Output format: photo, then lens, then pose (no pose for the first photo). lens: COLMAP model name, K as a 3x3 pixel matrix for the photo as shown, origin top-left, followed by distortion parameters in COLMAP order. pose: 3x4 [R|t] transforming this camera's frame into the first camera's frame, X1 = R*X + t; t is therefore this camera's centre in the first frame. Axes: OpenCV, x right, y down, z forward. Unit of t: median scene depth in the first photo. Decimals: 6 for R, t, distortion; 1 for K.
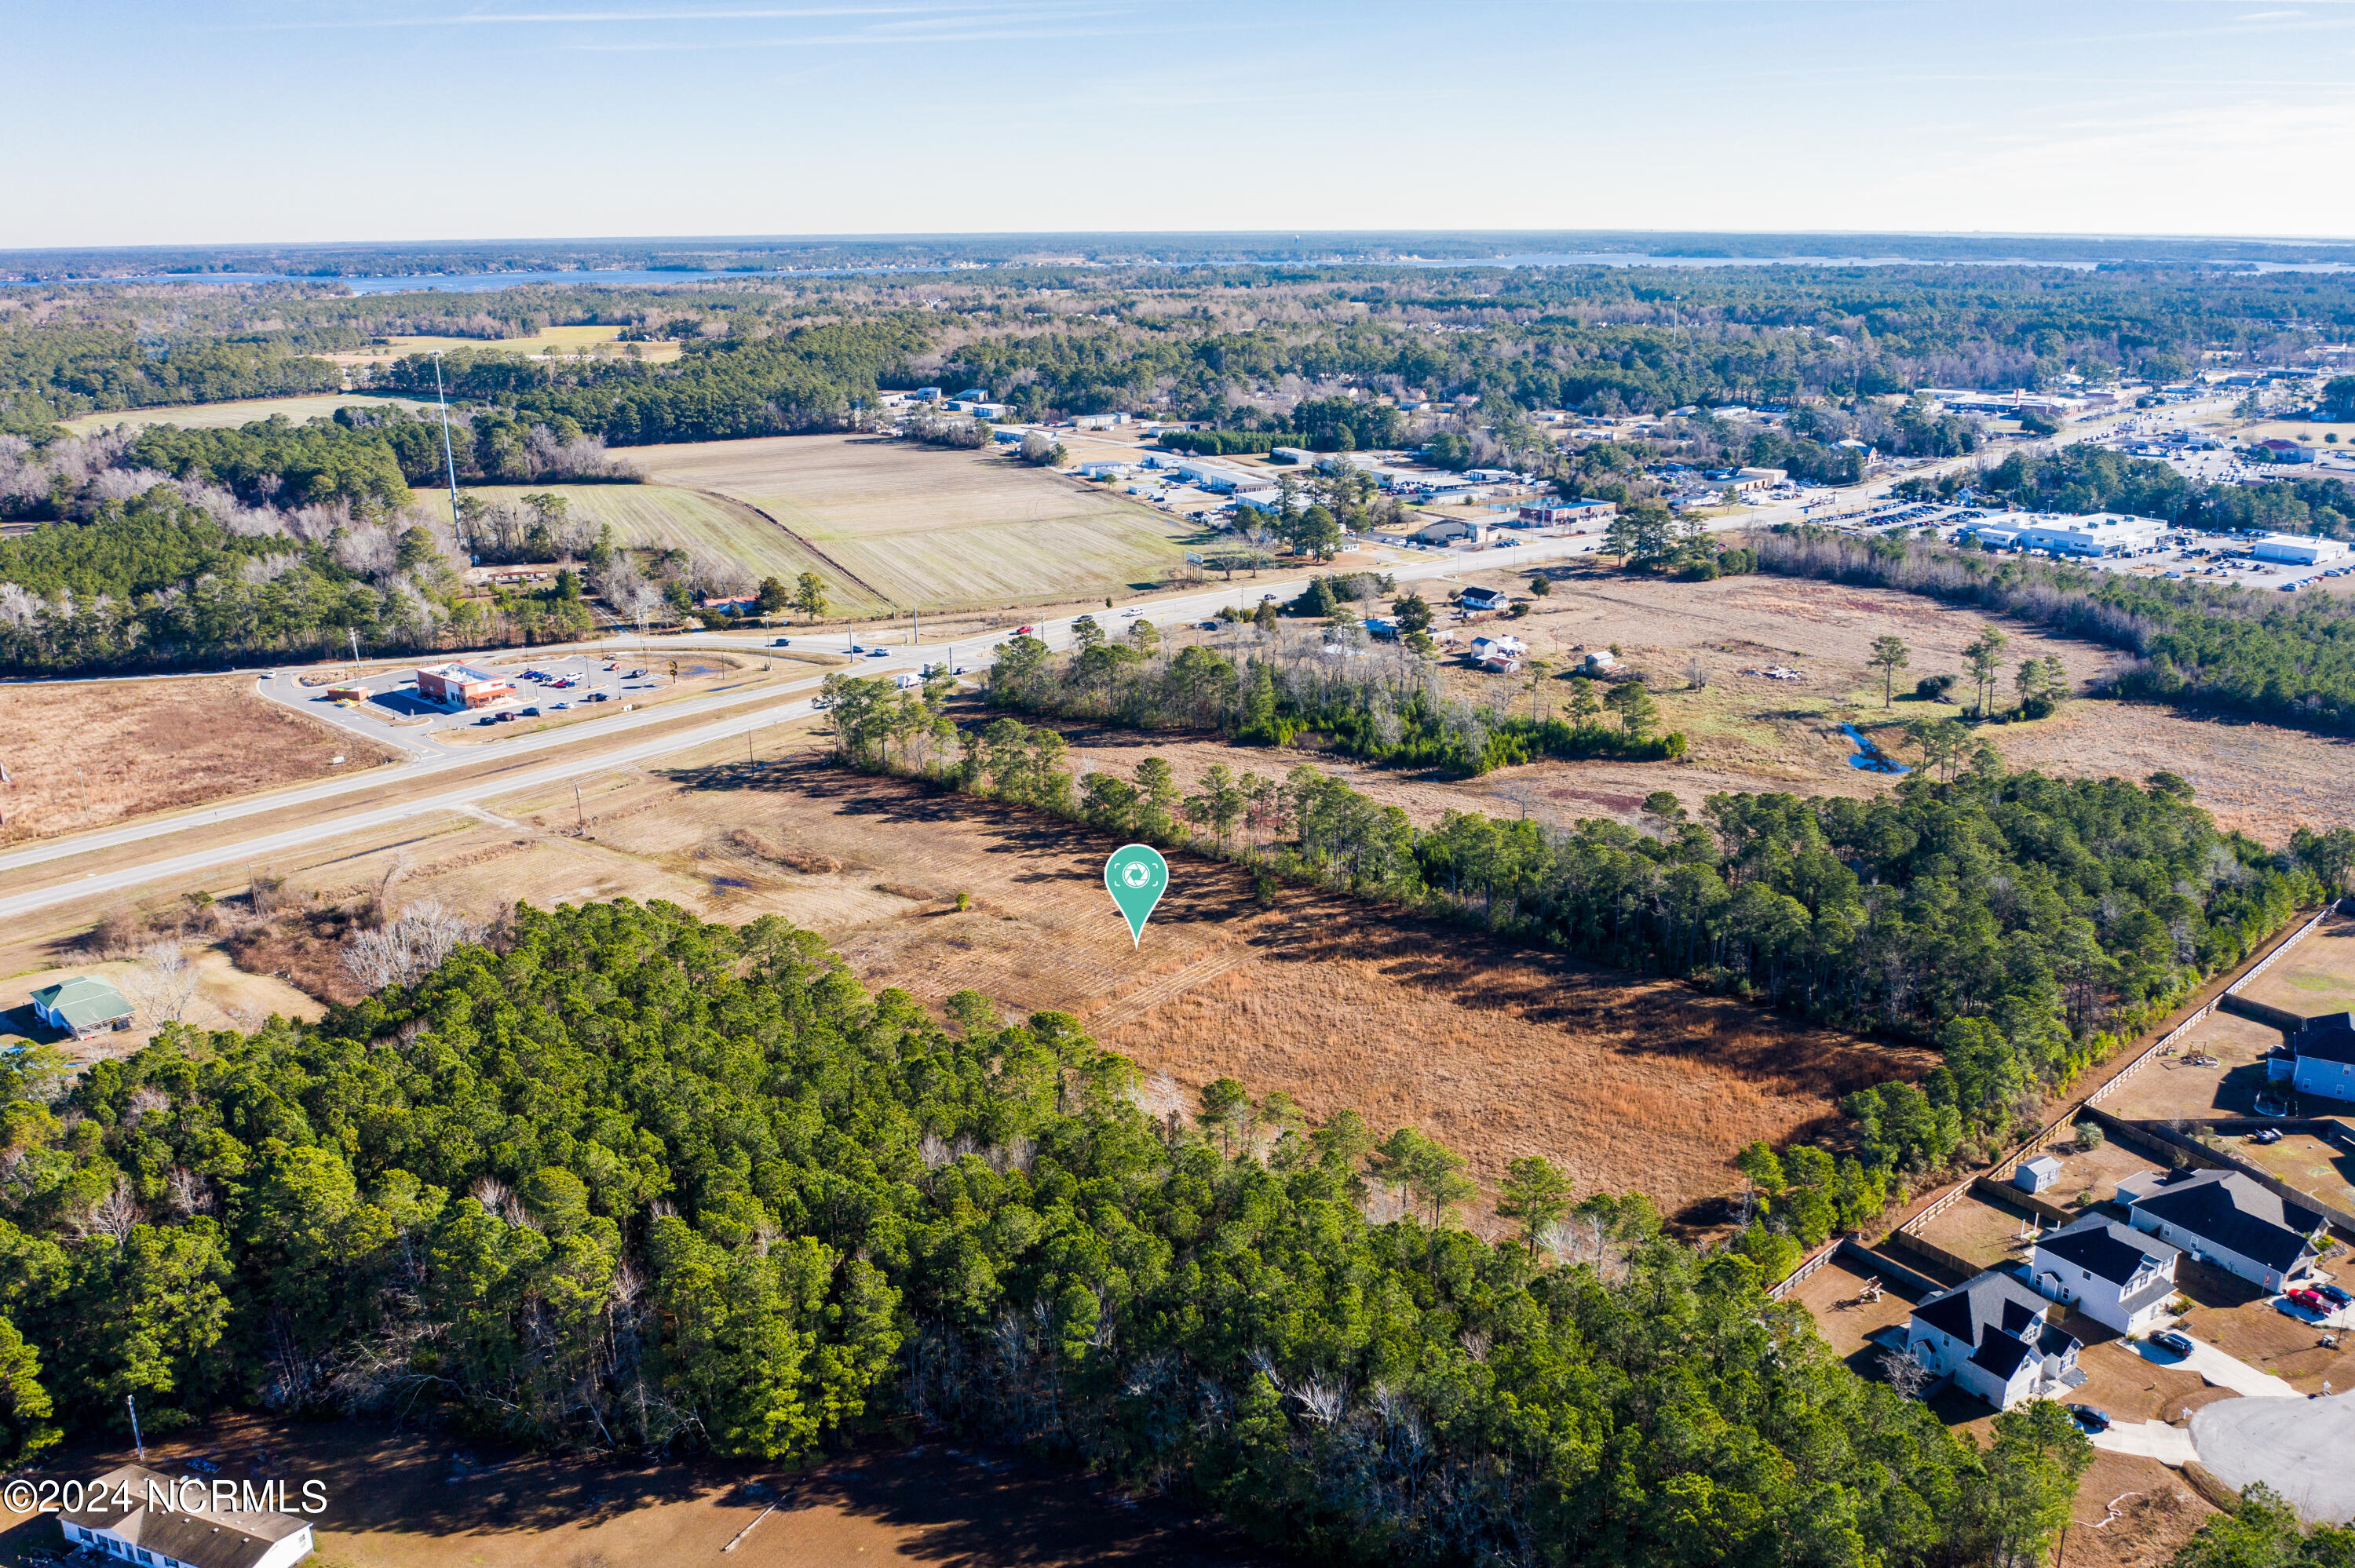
lens RADIAL K [[1843.3, 0, 1173.5], [0, 1843.3, 786.6], [0, 0, 1]] dist [-0.025586, -0.000408]
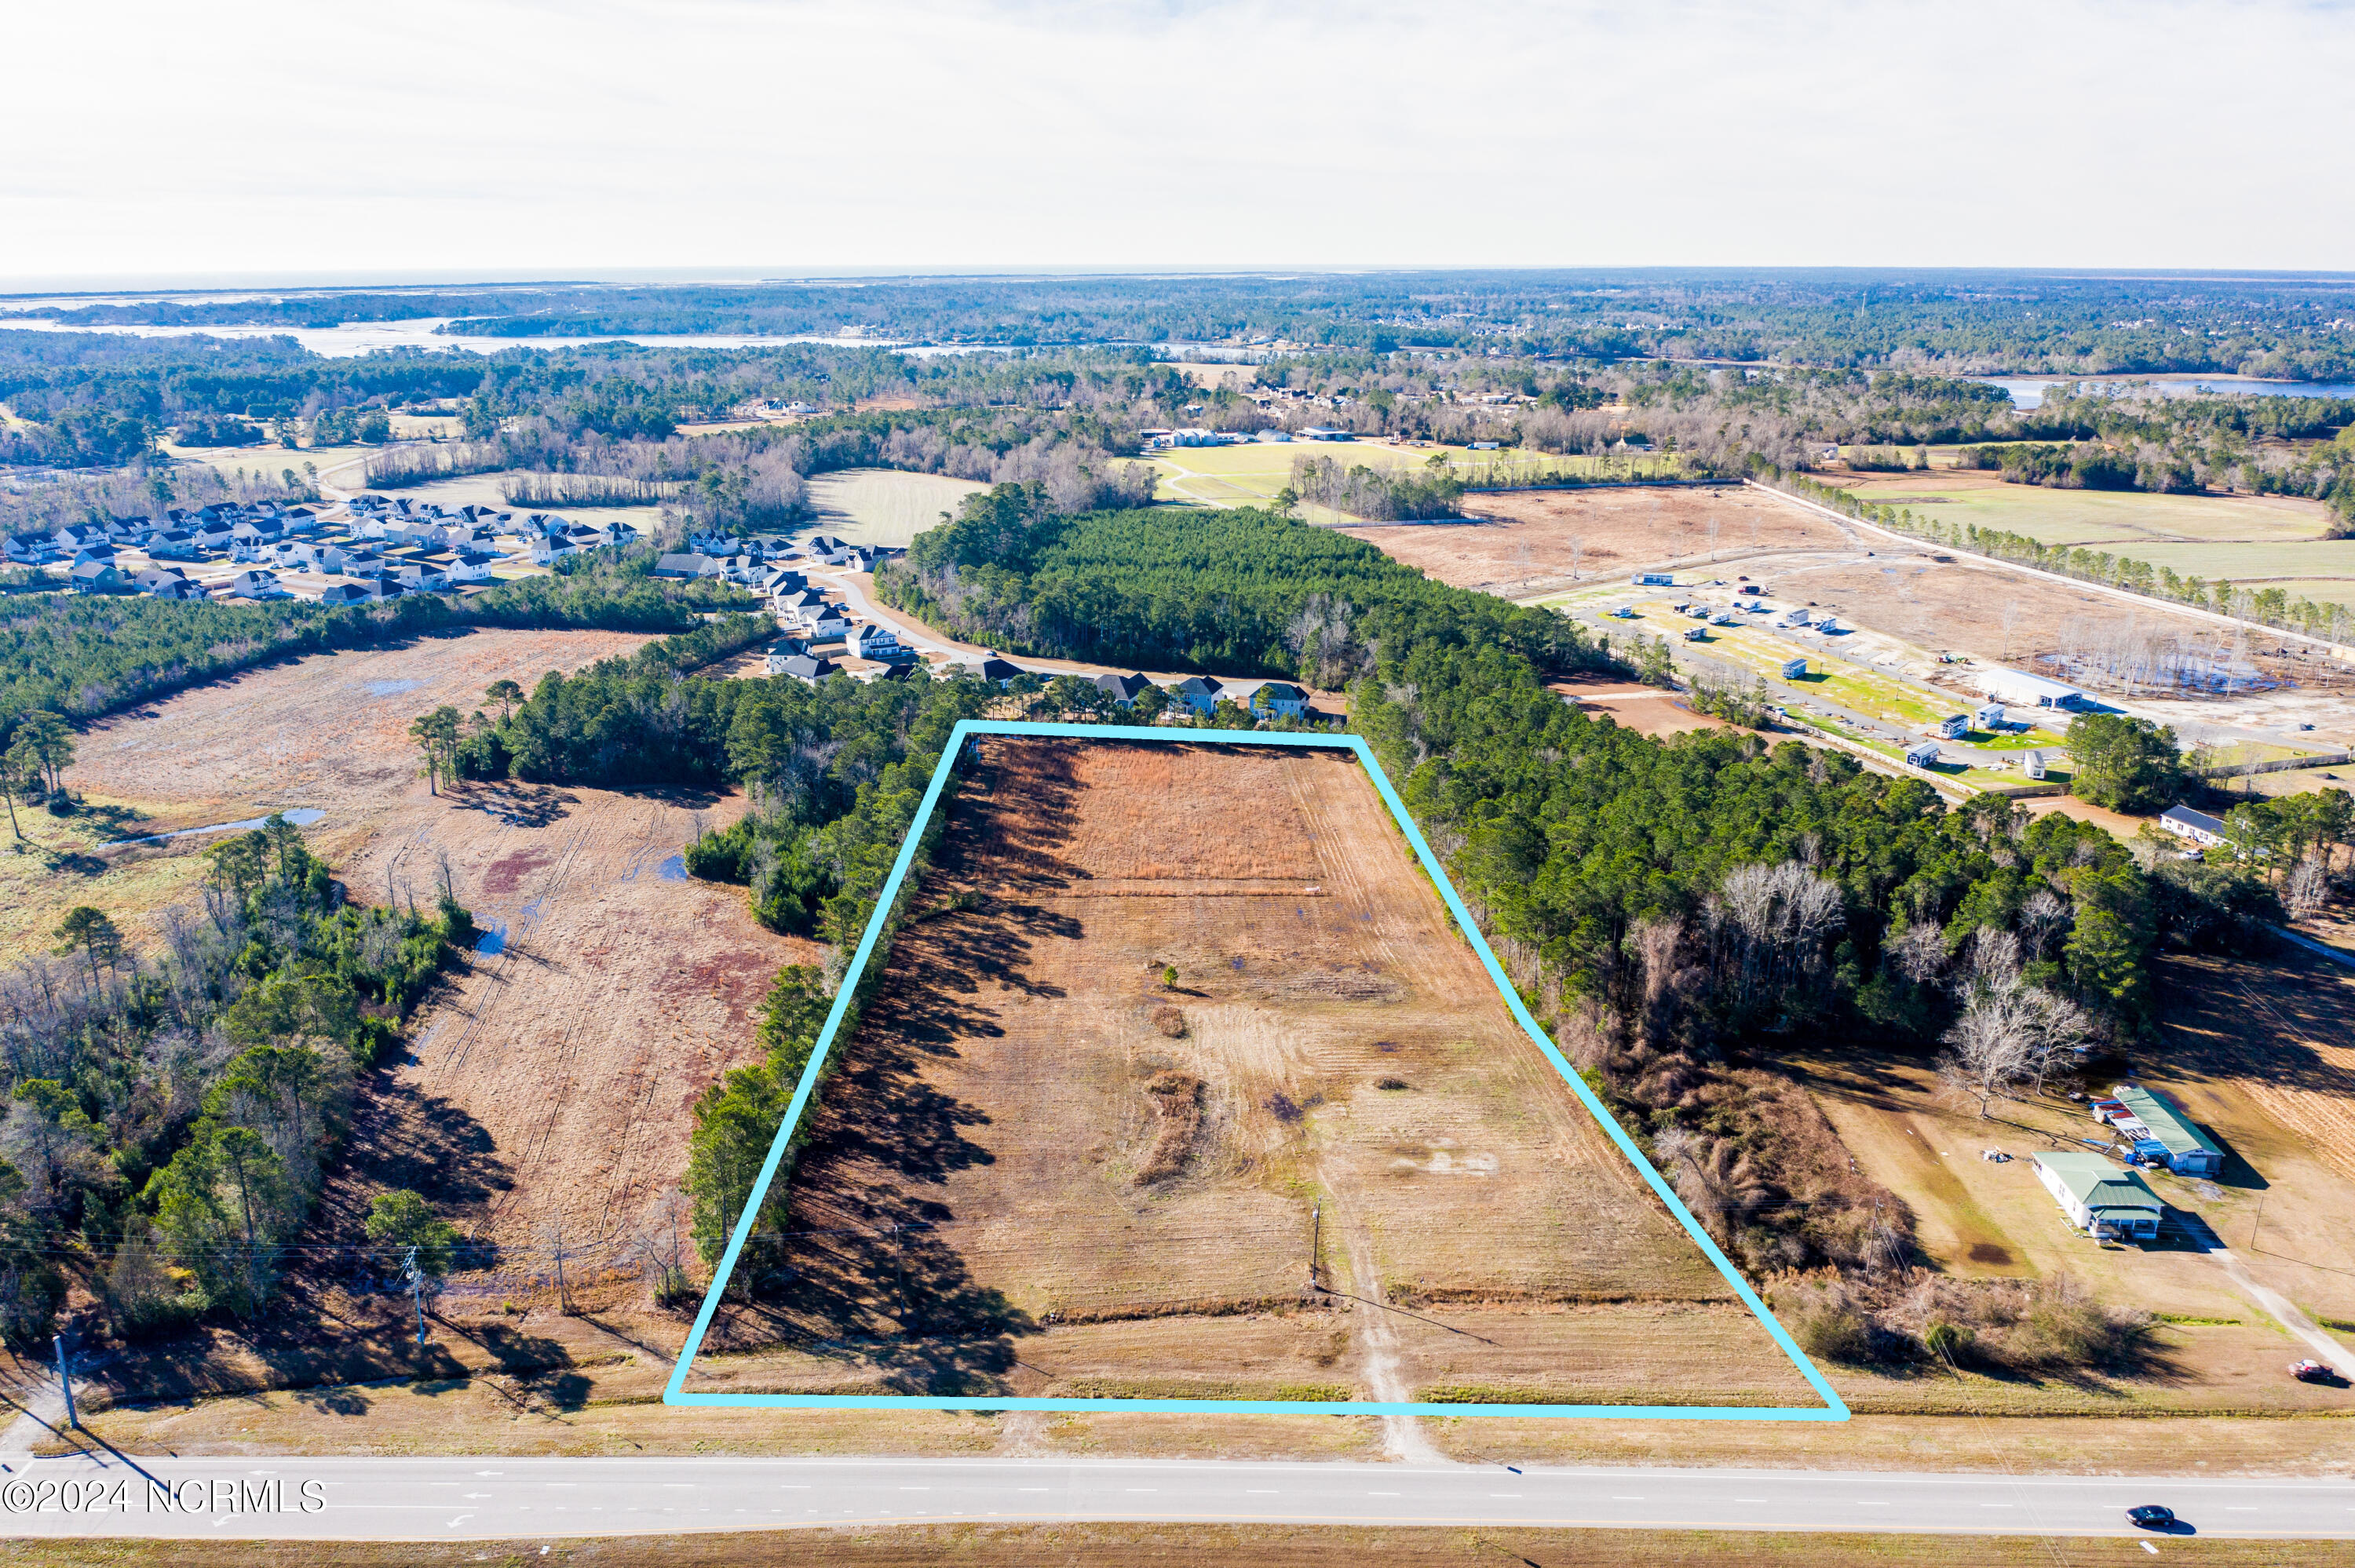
lens RADIAL K [[1843.3, 0, 1166.5], [0, 1843.3, 783.7], [0, 0, 1]] dist [-0.025586, -0.000408]
pose [[-0.630234, -0.206920, 0.748324, -0.751253], [0.234765, 0.867926, 0.437709, -0.408908], [-0.740061, 0.451539, -0.498419, 1.350405]]
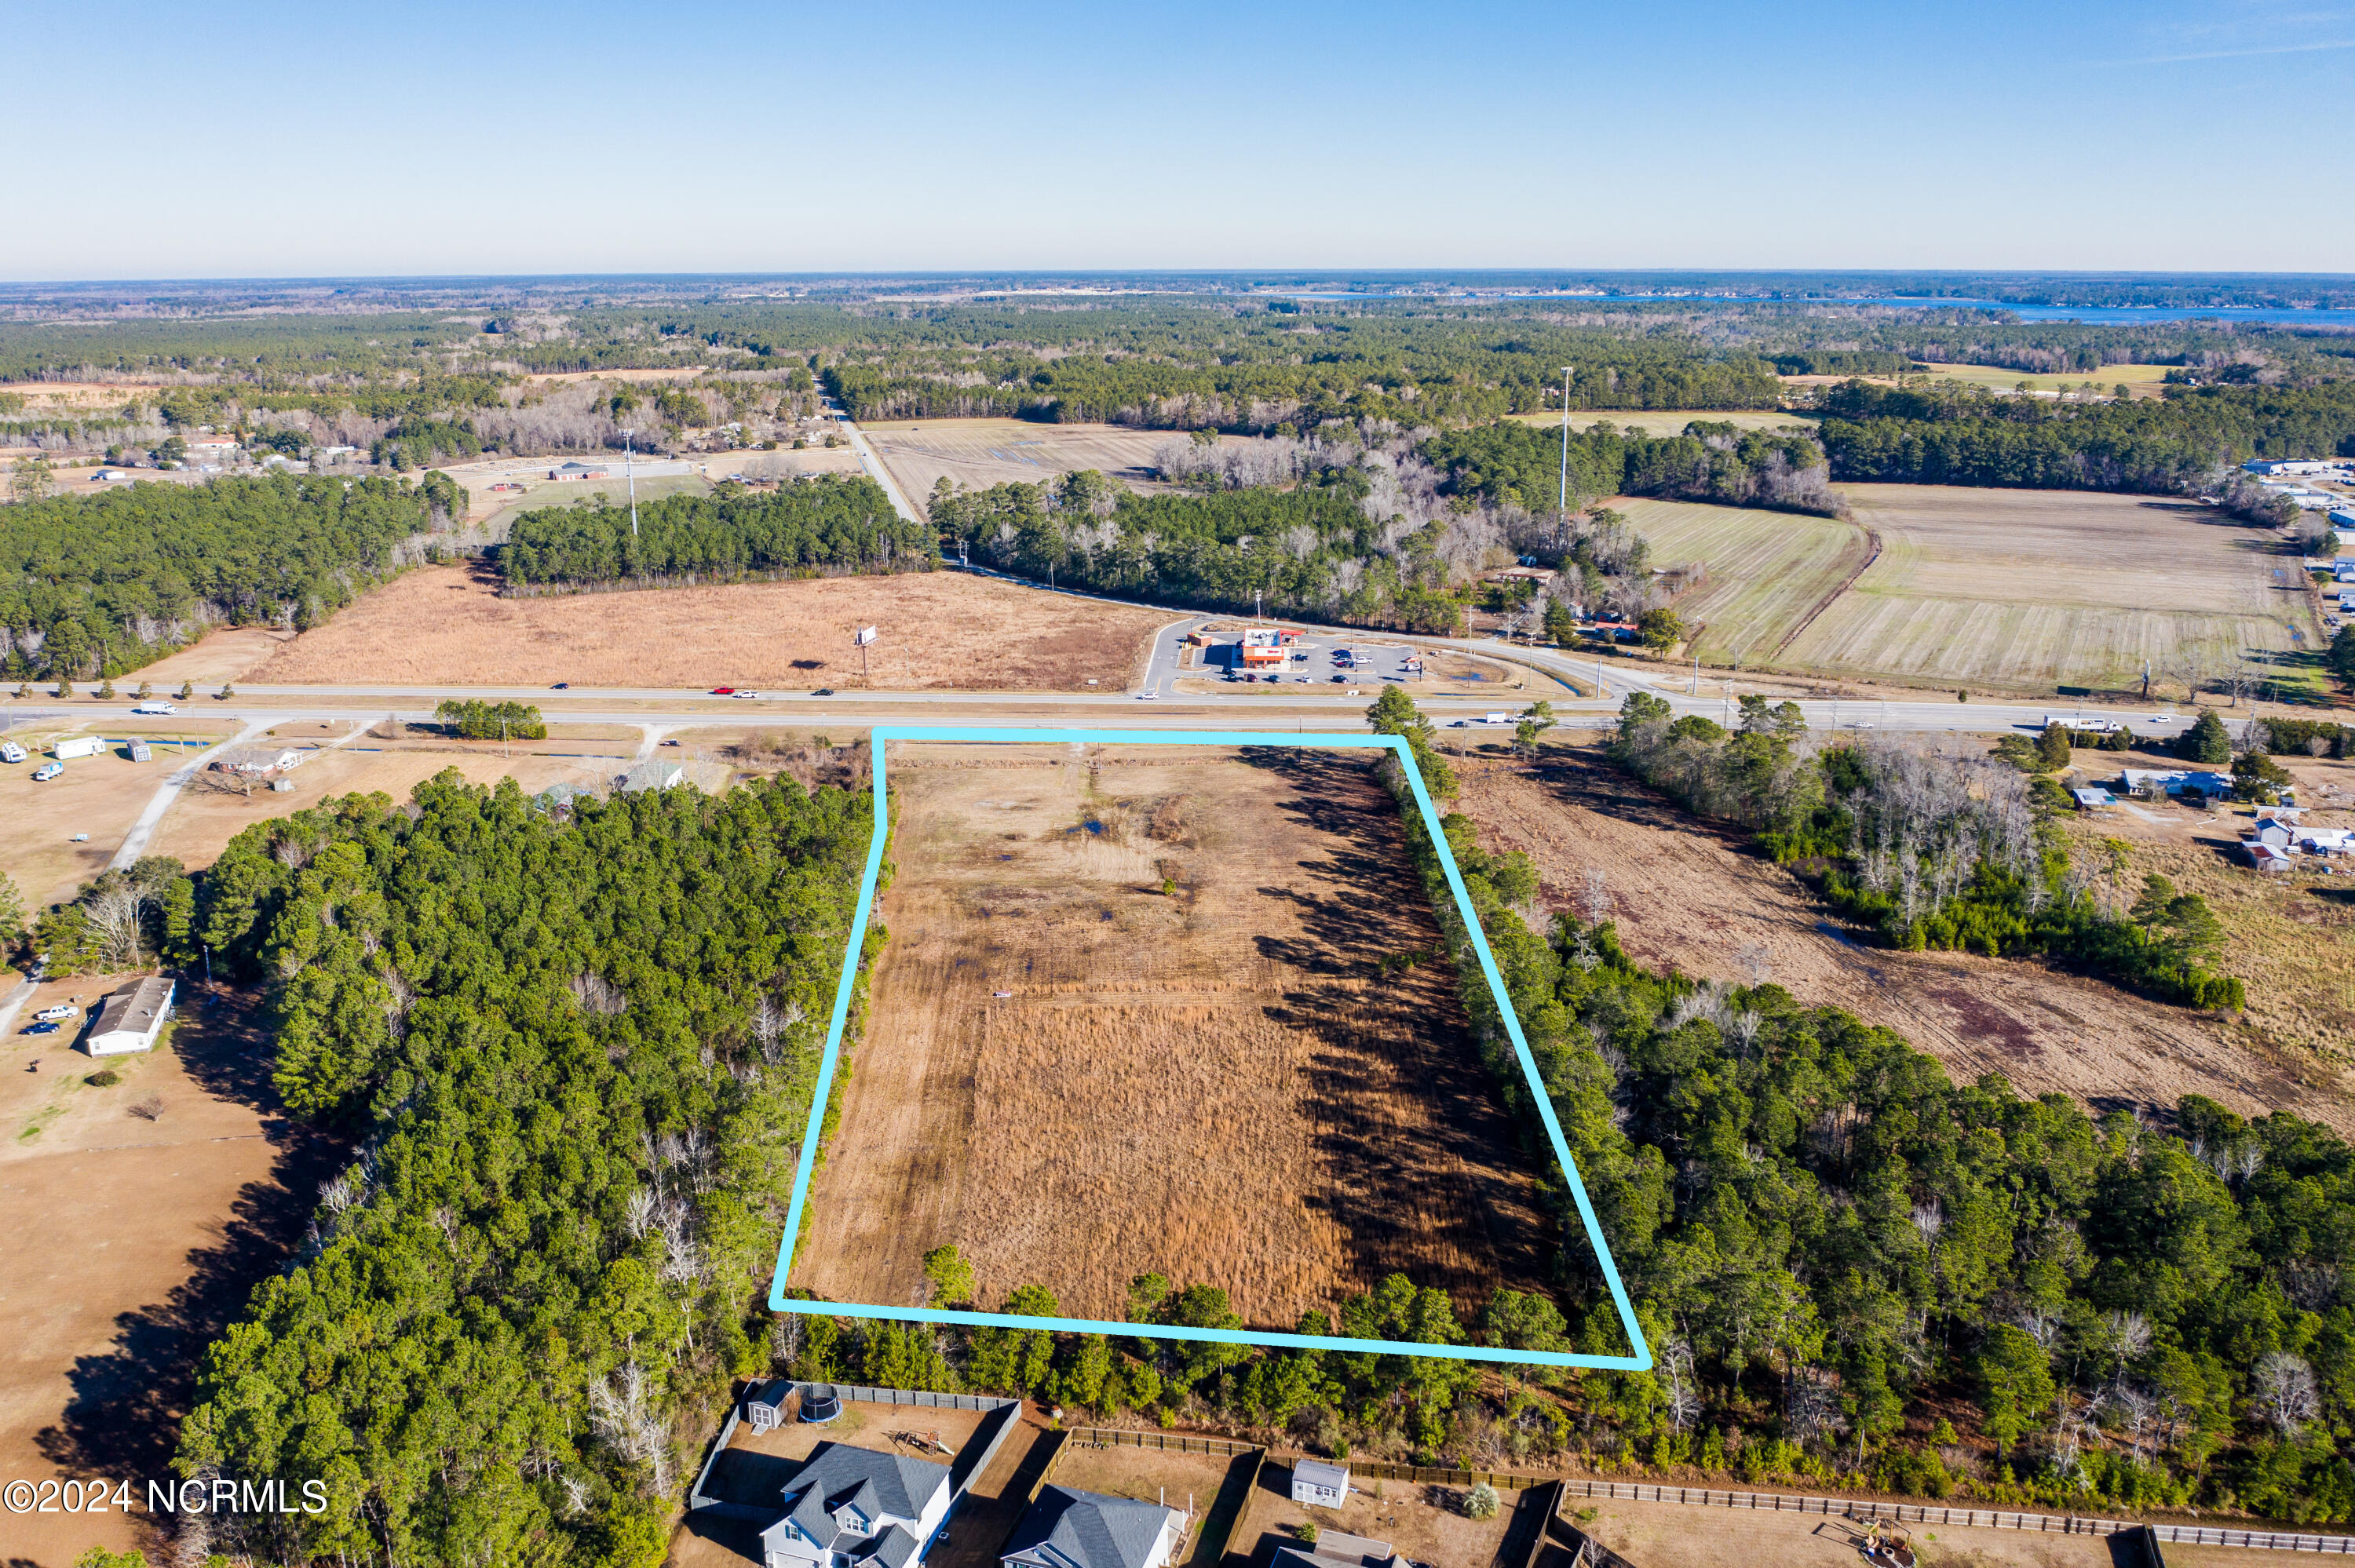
lens RADIAL K [[1843.3, 0, 1175.8], [0, 1843.3, 781.4], [0, 0, 1]] dist [-0.025586, -0.000408]
pose [[0.631939, 0.216131, -0.744272, 0.636992], [-0.228595, 0.969584, 0.087467, -0.086978], [0.740539, 0.114863, 0.662124, 0.273383]]
